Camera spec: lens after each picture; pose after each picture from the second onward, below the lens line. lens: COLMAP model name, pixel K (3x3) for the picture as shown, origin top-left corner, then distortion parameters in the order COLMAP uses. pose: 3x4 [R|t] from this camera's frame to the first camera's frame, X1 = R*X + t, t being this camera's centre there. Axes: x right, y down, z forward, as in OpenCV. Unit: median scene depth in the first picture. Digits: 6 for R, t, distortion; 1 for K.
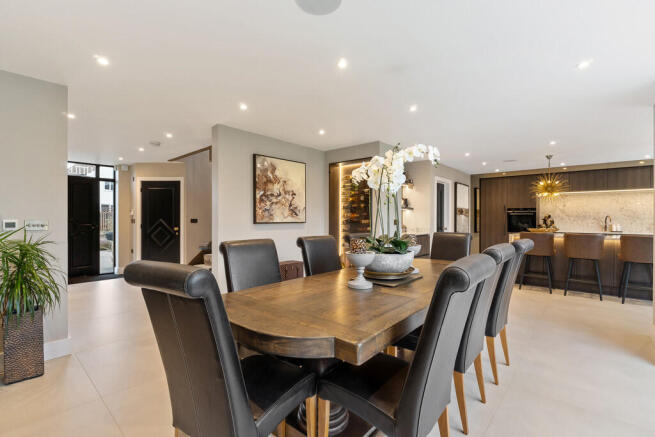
lens RADIAL K [[295.9, 0, 327.5], [0, 295.9, 218.5], [0, 0, 1]] dist [-0.002078, -0.000478]
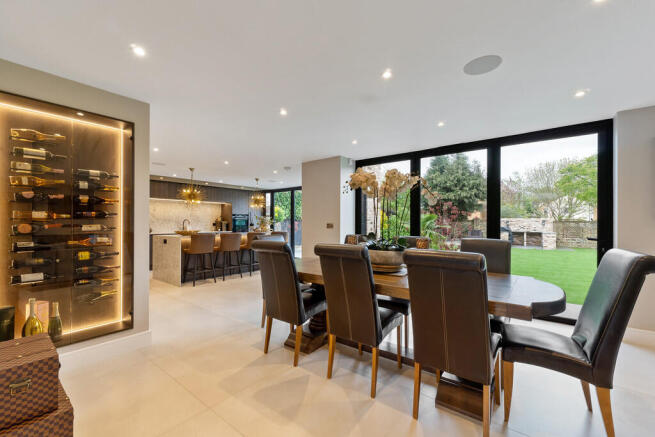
lens RADIAL K [[277.5, 0, 327.5], [0, 277.5, 218.5], [0, 0, 1]] dist [0.010282, -0.000022]
pose [[-0.049467, 0.010231, 0.998723, -0.312322], [0.001209, 0.999947, -0.010184, -0.000976], [-0.998775, 0.000704, -0.049476, 0.435654]]
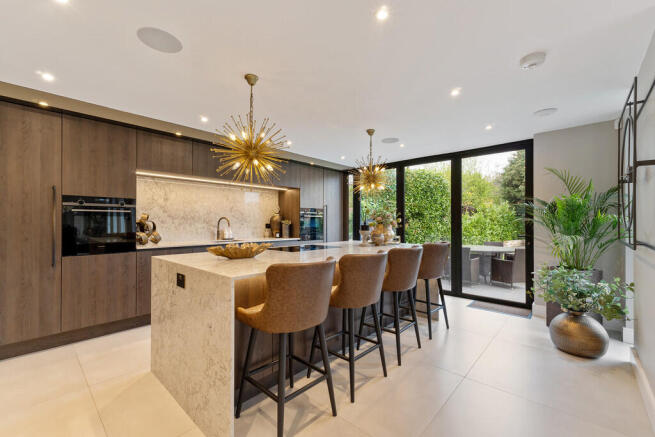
lens RADIAL K [[277.5, 0, 327.5], [0, 277.5, 218.5], [0, 0, 1]] dist [0.010282, -0.000022]
pose [[0.019647, 0.014977, 0.999695, 0.287729], [0.003479, 0.999881, -0.015048, 0.004181], [-0.999801, 0.003773, 0.019593, 0.737721]]
